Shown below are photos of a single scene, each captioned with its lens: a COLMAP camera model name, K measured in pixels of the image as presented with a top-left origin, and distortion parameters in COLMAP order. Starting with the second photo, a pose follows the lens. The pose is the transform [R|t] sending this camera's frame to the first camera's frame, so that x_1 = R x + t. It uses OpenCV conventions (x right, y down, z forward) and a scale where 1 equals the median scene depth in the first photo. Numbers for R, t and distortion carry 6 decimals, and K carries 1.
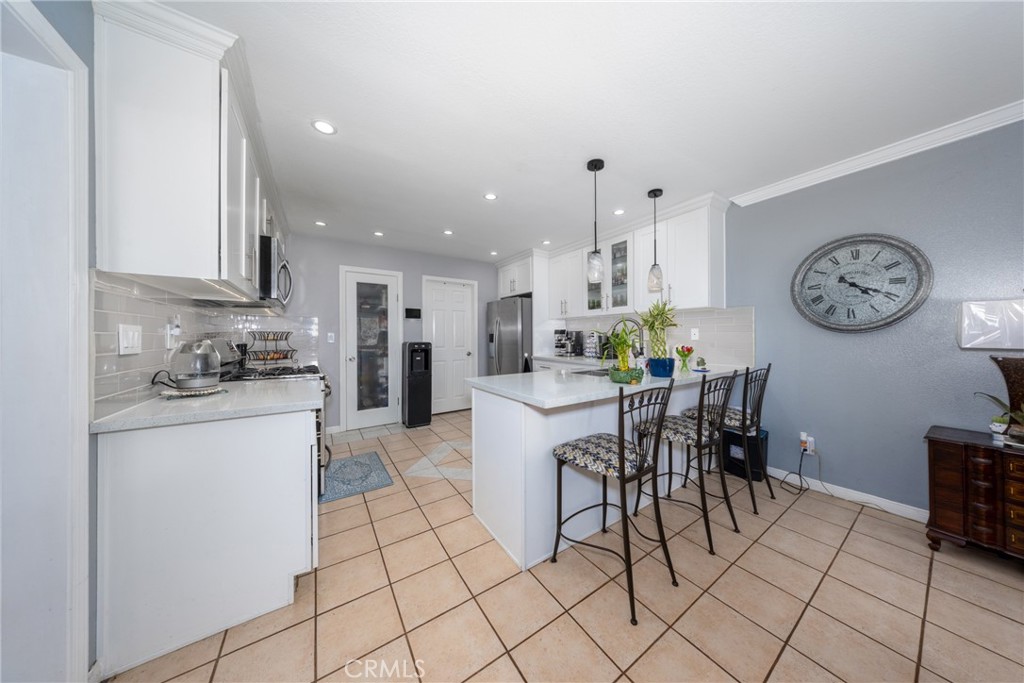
lens RADIAL K [[299.6, 0, 509.5], [0, 299.6, 340.9], [0, 0, 1]] dist [-0.001899, -0.000081]
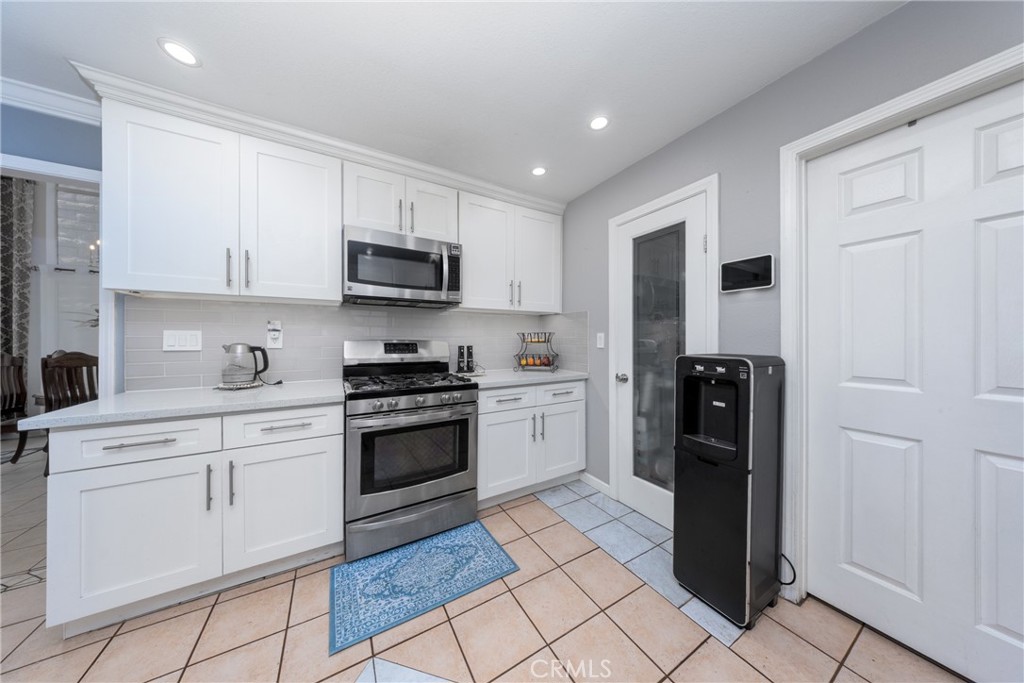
lens RADIAL K [[299.6, 0, 514.6], [0, 299.6, 336.6], [0, 0, 1]] dist [-0.001899, -0.000081]
pose [[-0.037139, 0.008064, -0.999278, 0.042369], [-0.009513, 0.999919, 0.008423, -0.020468], [0.999265, 0.009818, -0.037060, 0.801816]]
